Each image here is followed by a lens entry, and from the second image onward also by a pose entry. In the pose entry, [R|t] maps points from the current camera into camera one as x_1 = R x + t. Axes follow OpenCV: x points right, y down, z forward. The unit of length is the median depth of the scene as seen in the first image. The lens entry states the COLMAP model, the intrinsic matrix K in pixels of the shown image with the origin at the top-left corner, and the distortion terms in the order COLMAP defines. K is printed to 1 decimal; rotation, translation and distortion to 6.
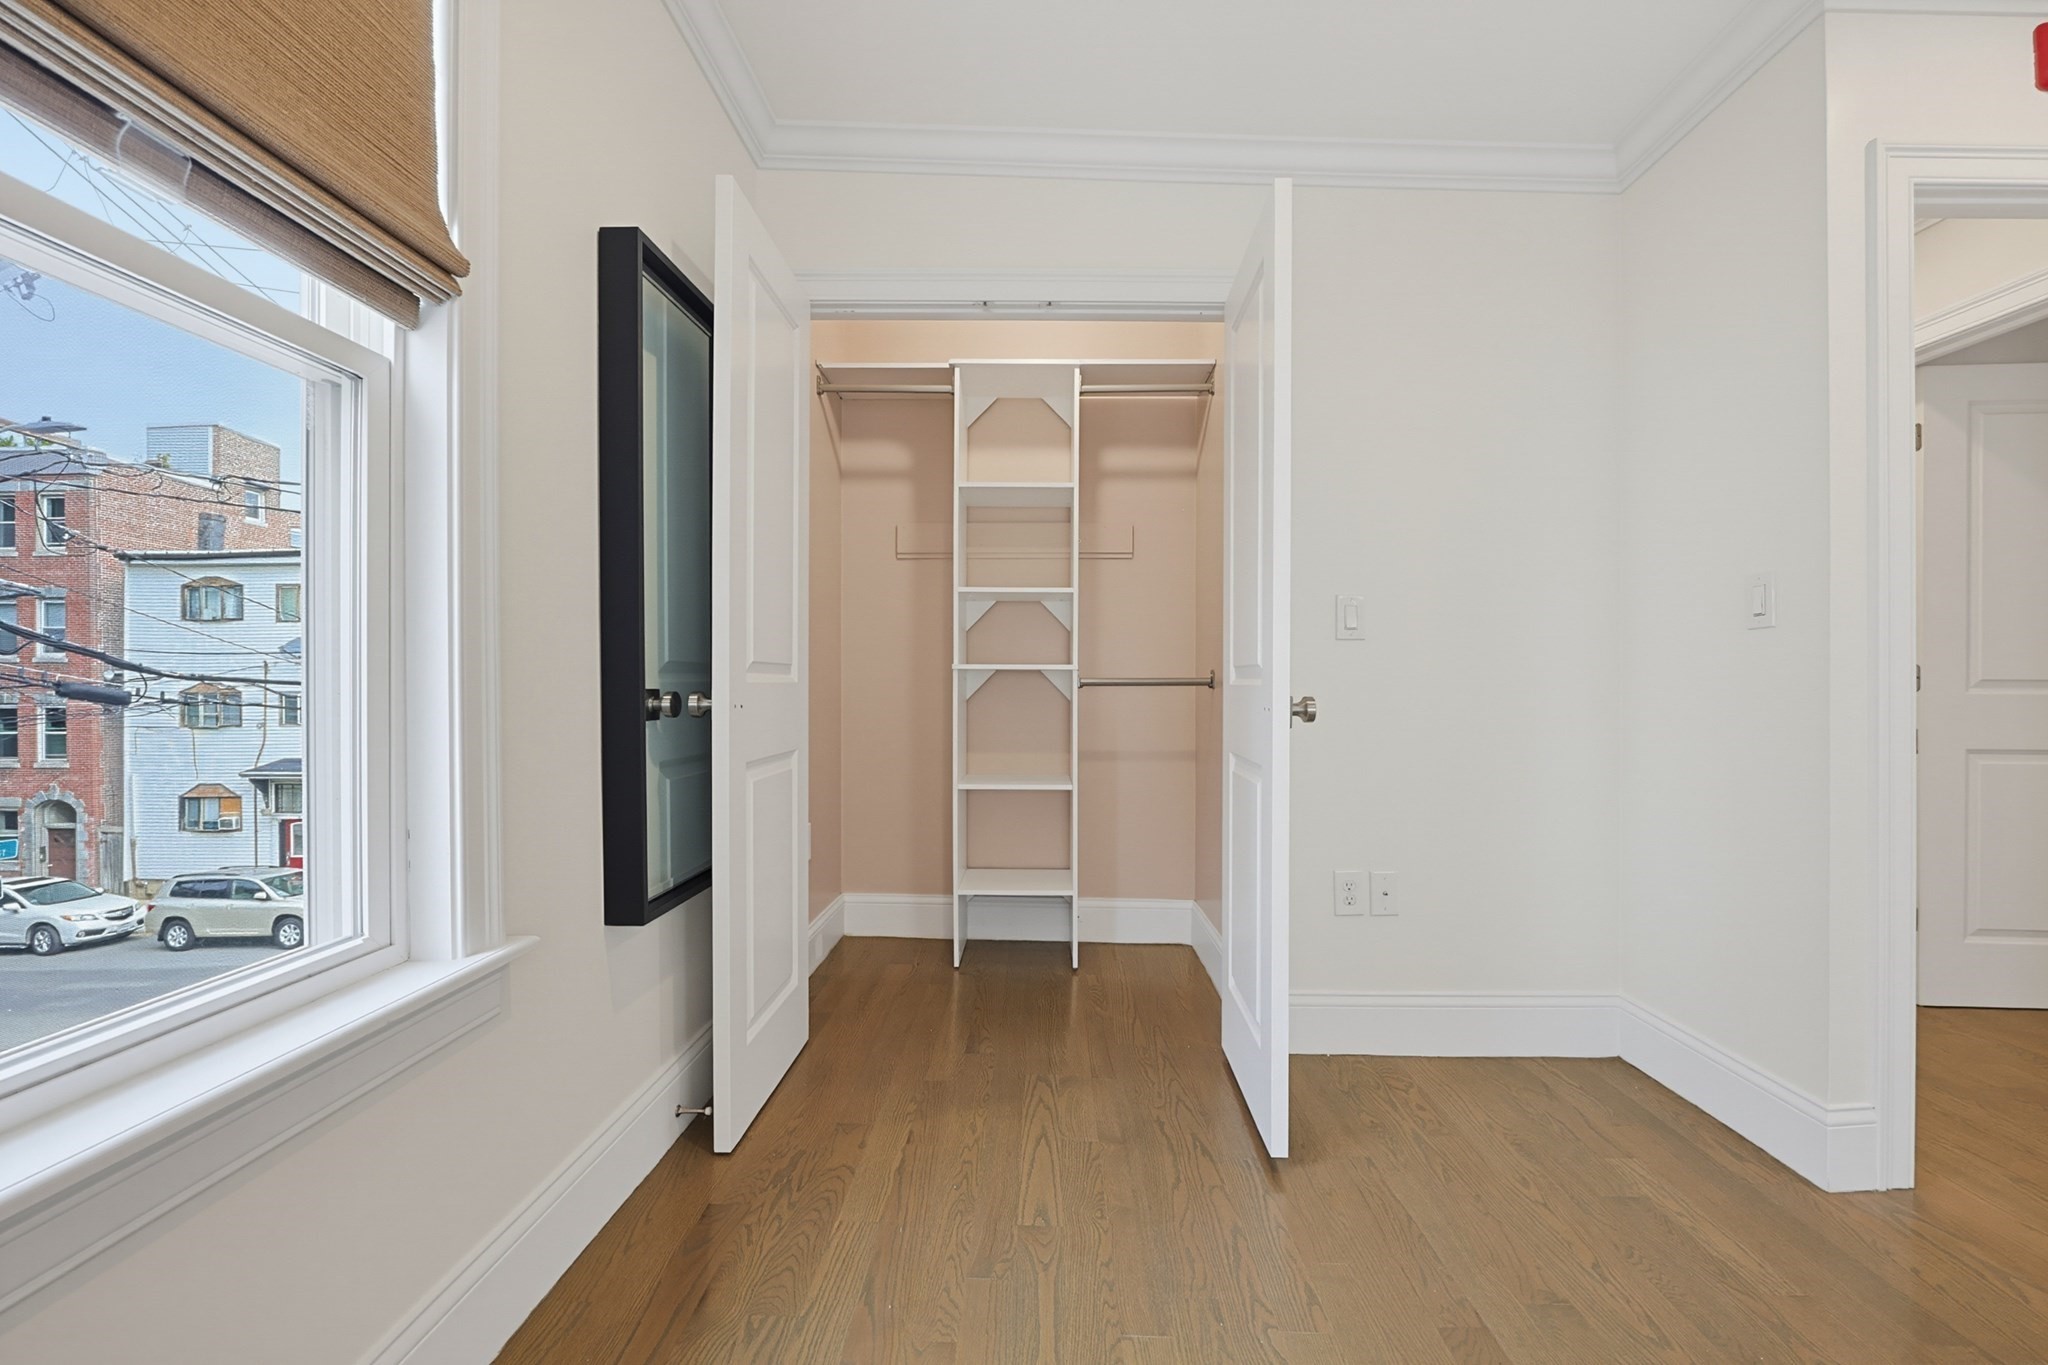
lens RADIAL K [[864.3, 0, 1016.4], [0, 864.3, 675.0], [0, 0, 1]] dist [0.000086, -0.000342]
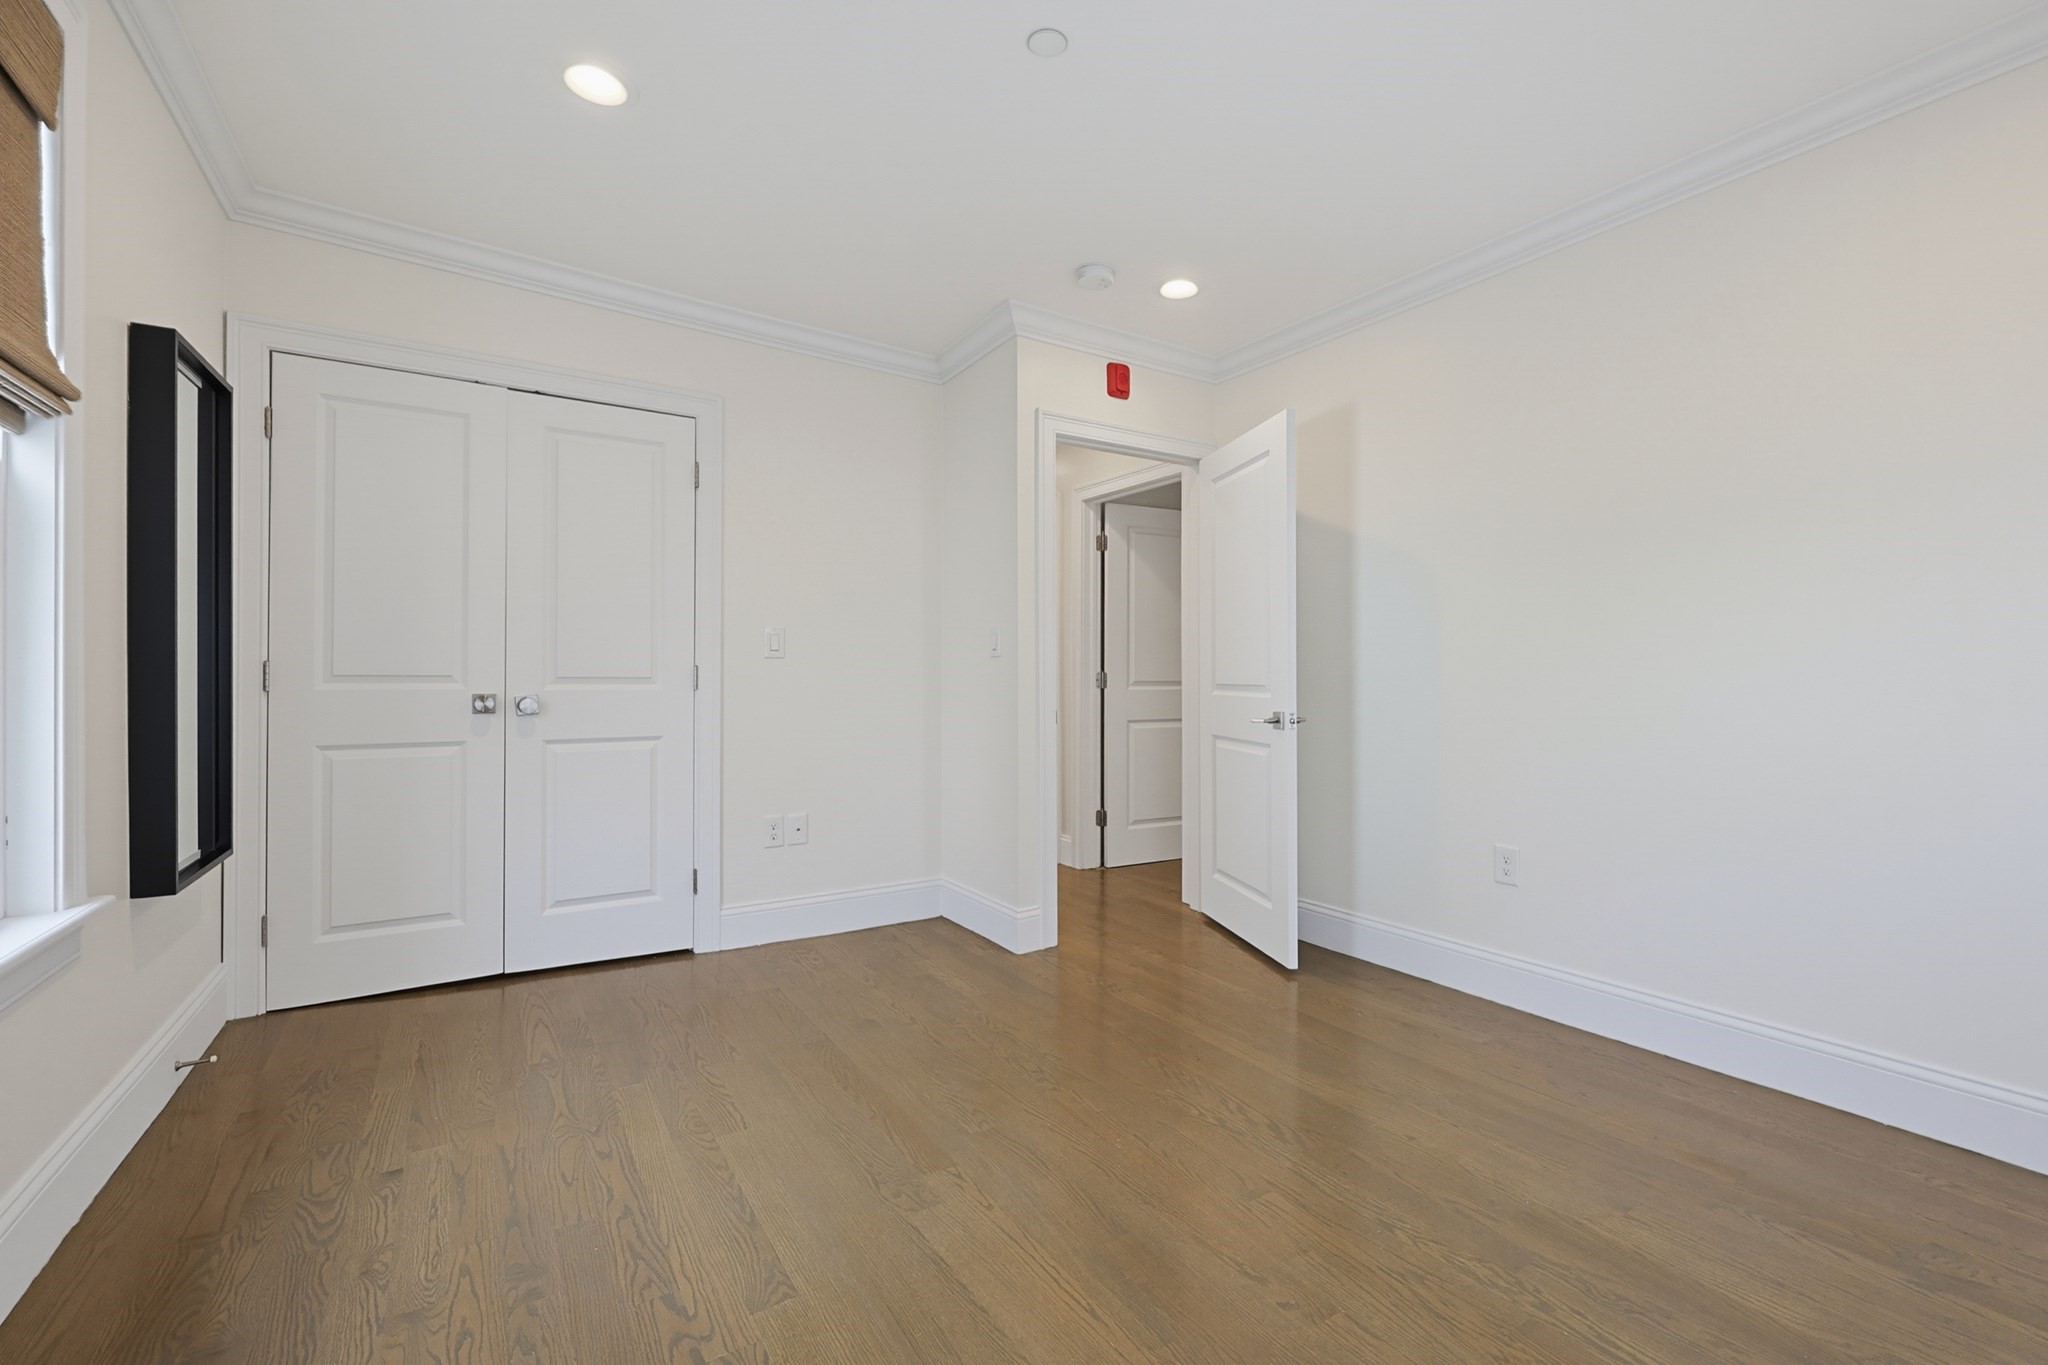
lens RADIAL K [[875.5, 0, 1060.5], [0, 875.5, 681.7], [0, 0, 1]] dist [0.001564, -0.000447]
pose [[0.806220, -0.002882, 0.591608, -0.140738], [-0.008329, 0.999834, 0.016221, -0.039092], [-0.591557, -0.018006, 0.806062, -0.678236]]
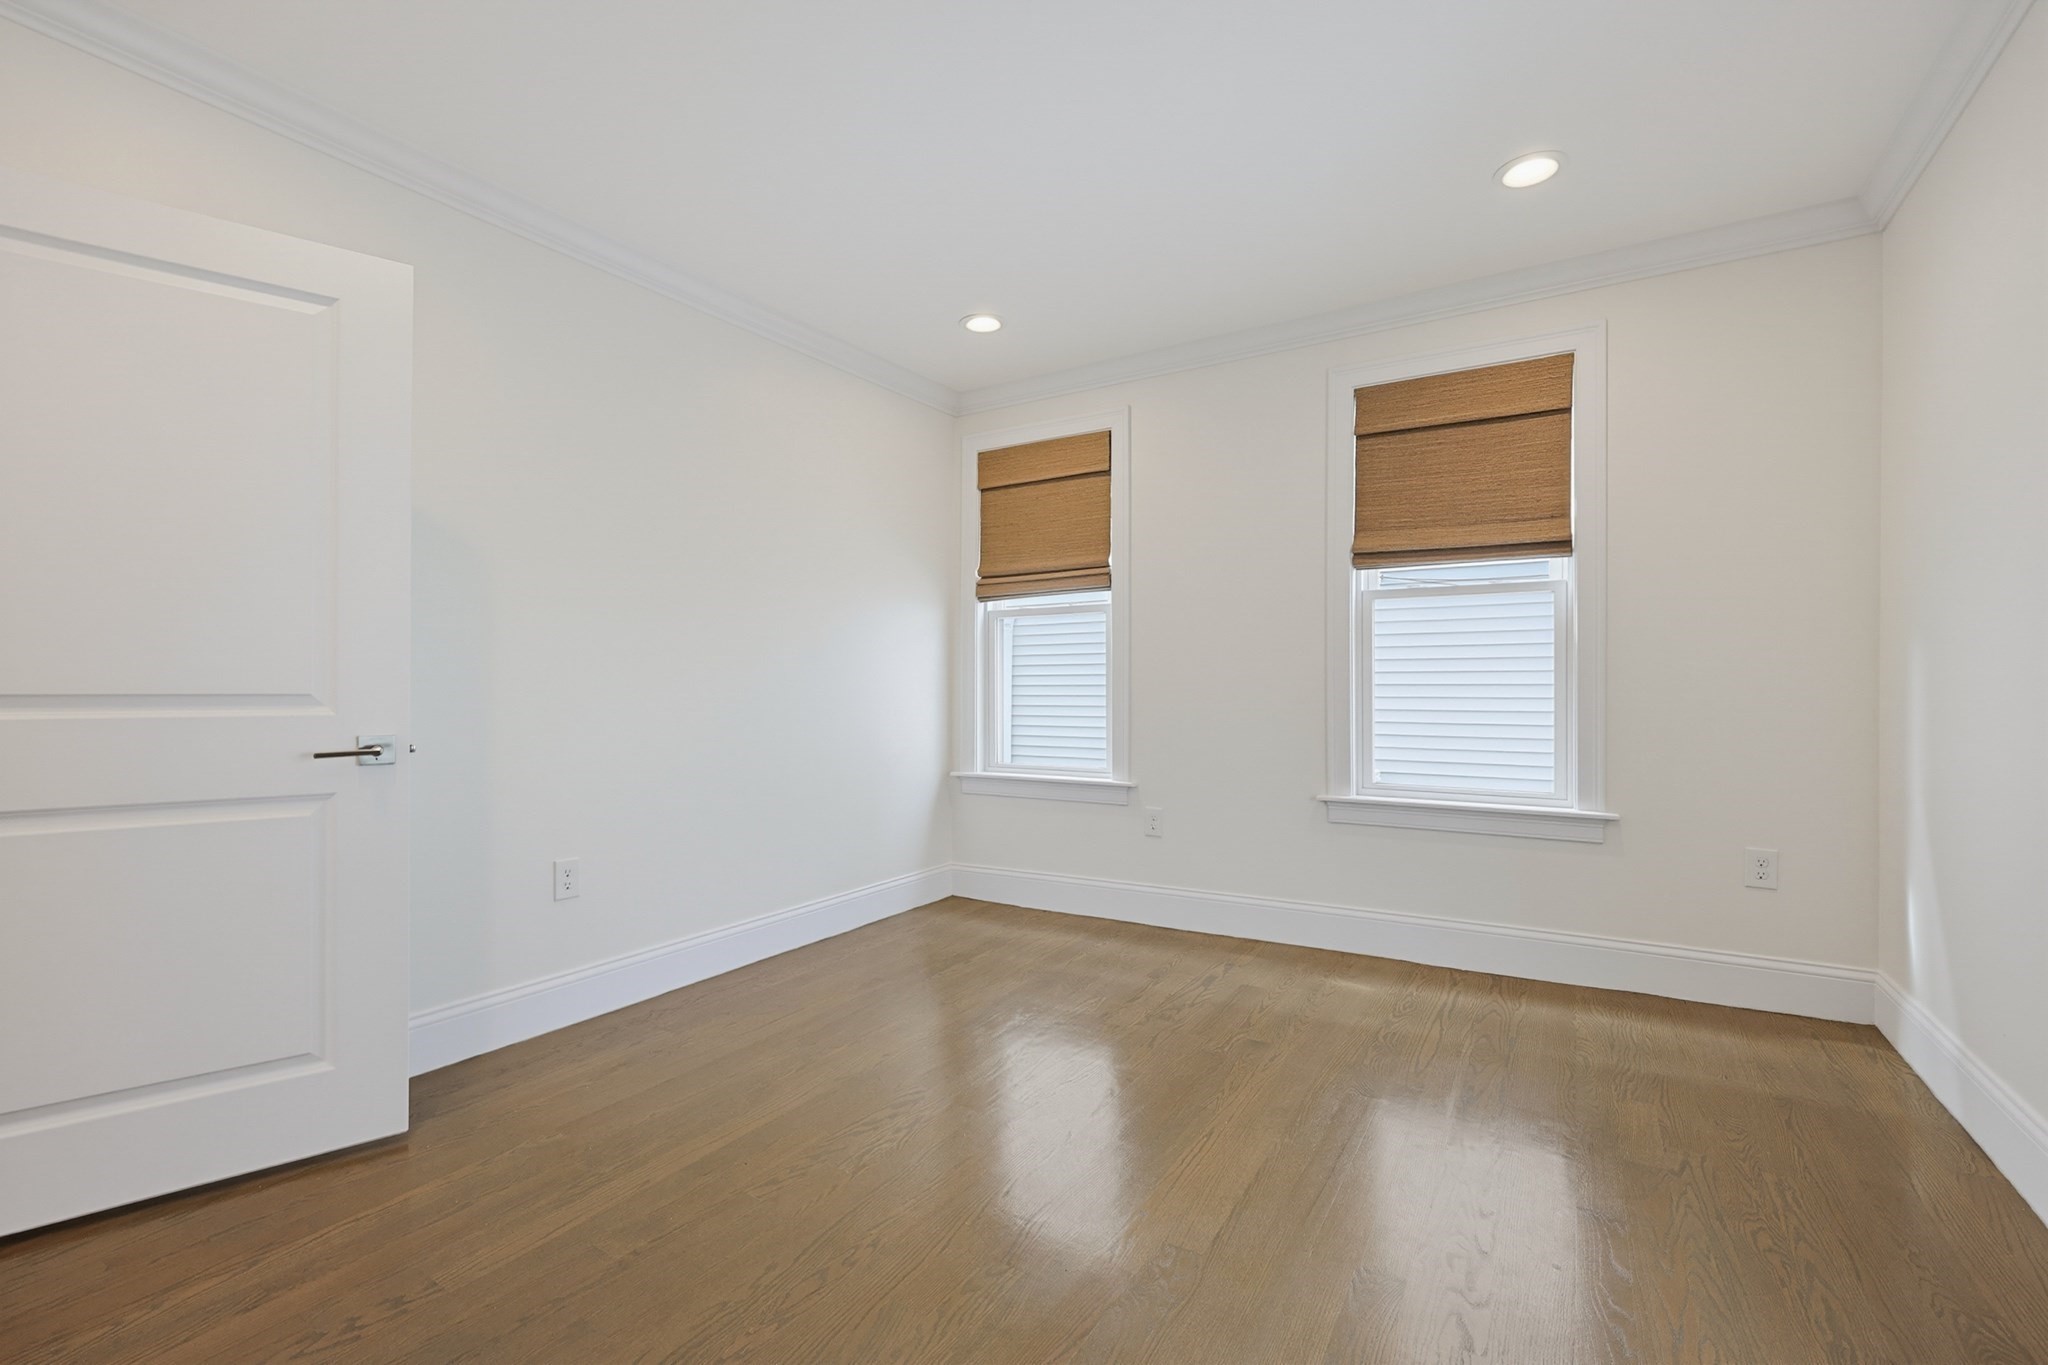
lens RADIAL K [[875.5, 0, 1027.9], [0, 875.5, 693.8], [0, 0, 1]] dist [-0.003892, -0.000322]
pose [[-0.869259, -0.000553, 0.494356, 0.025956], [-0.005003, 0.999958, -0.007680, 0.003906], [-0.494331, -0.009149, -0.869225, 1.288664]]
